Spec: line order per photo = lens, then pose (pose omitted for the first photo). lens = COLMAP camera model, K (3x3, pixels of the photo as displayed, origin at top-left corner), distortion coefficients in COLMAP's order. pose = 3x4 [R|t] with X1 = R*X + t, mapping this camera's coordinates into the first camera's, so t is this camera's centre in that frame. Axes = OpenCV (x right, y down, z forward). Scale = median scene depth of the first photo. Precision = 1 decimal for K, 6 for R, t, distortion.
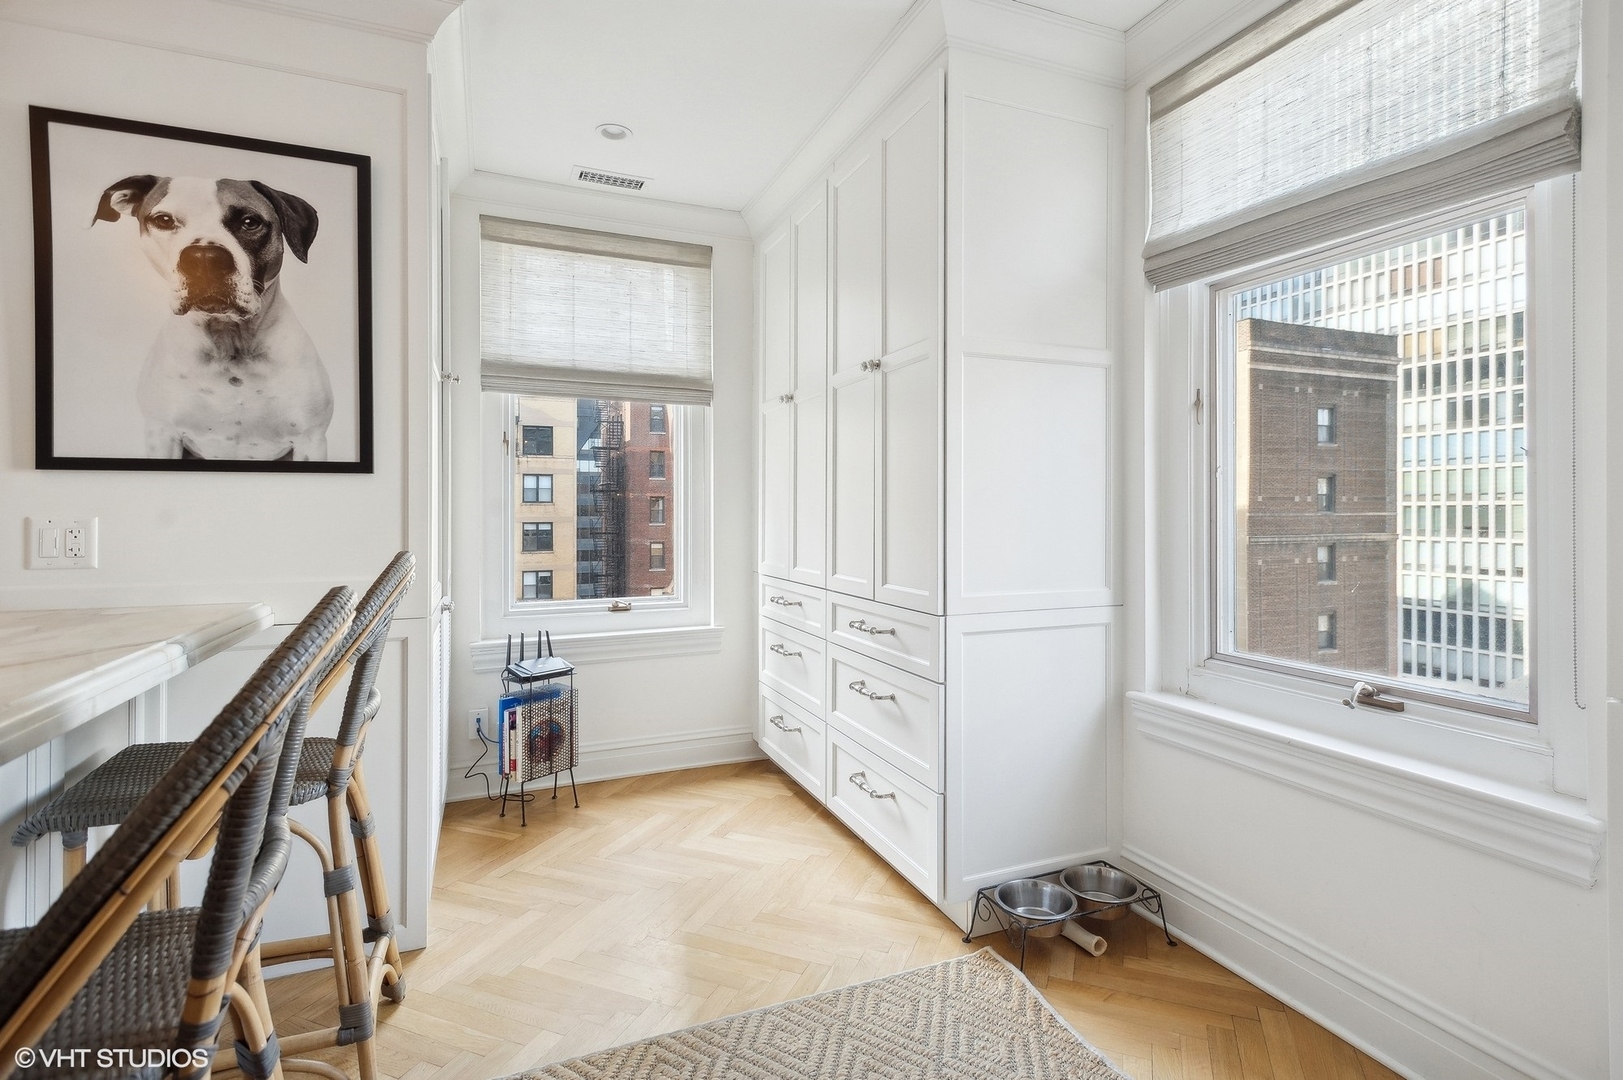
lens RADIAL K [[781.6, 0, 818.3], [0, 781.6, 510.3], [0, 0, 1]] dist [0.022399, -0.008712]
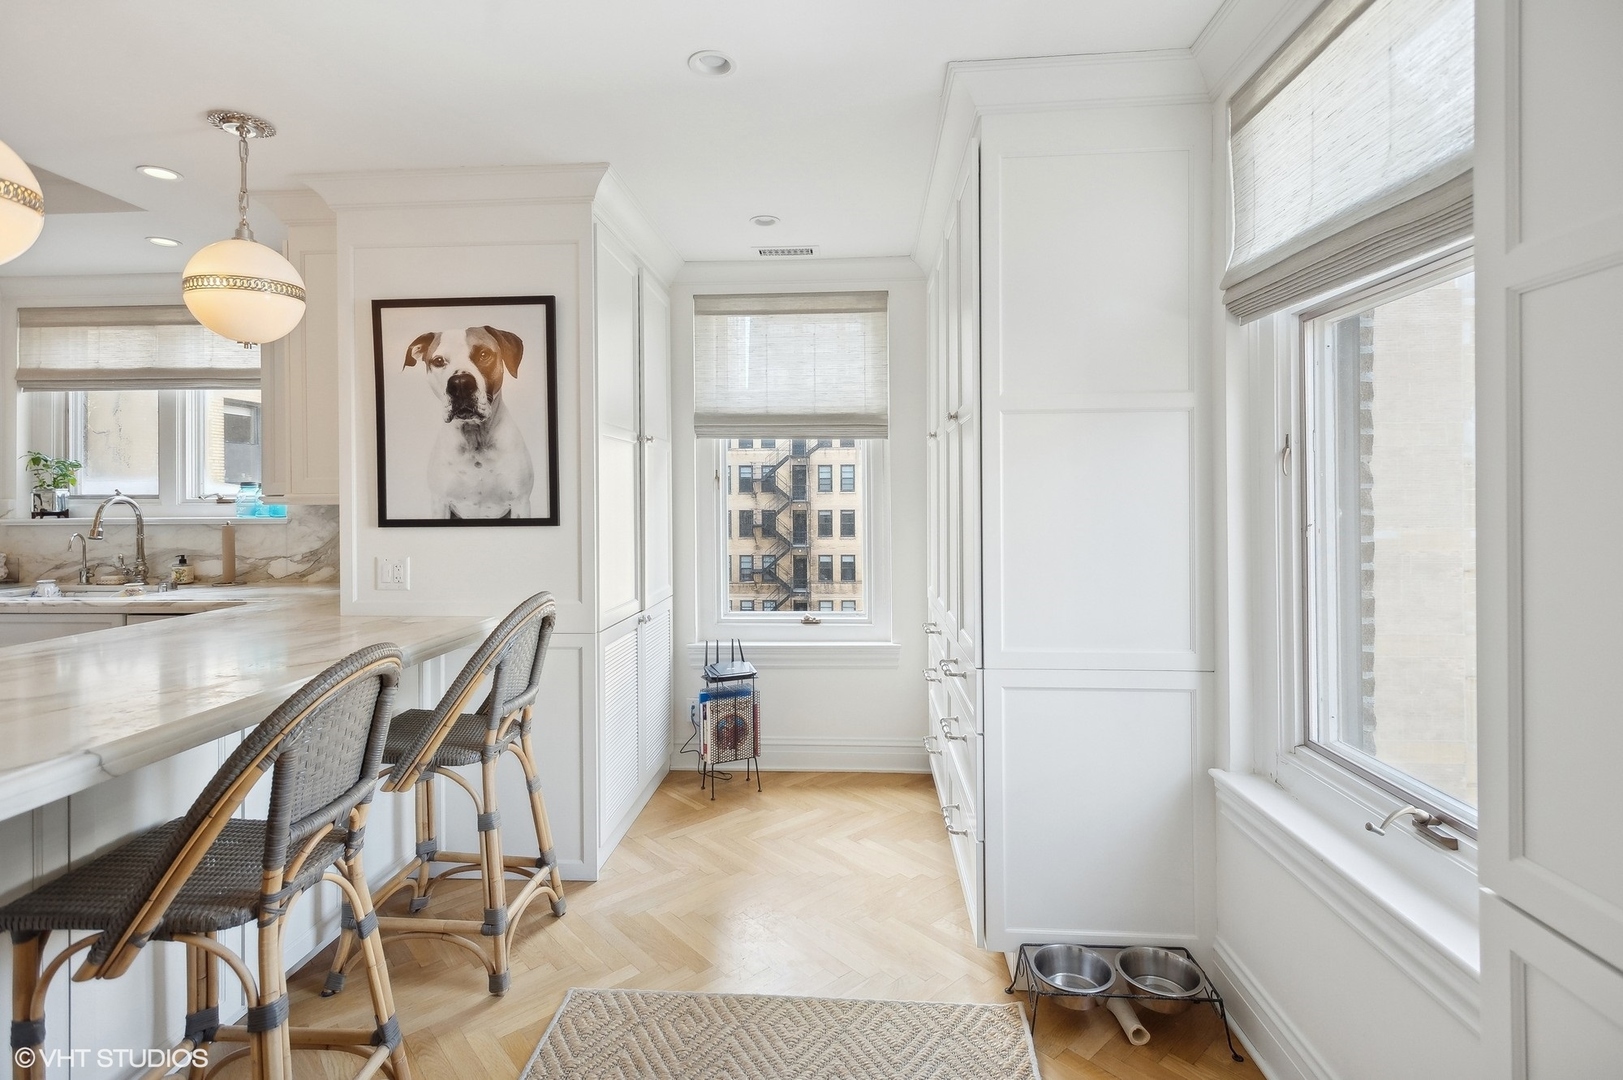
lens RADIAL K [[780.9, 0, 808.6], [0, 780.9, 499.5], [0, 0, 1]] dist [0.024267, -0.008437]
pose [[0.893835, -0.003621, -0.448381, 0.415449], [0.006108, 0.999973, 0.004100, -0.092136], [0.448354, -0.006403, 0.893833, -0.019605]]
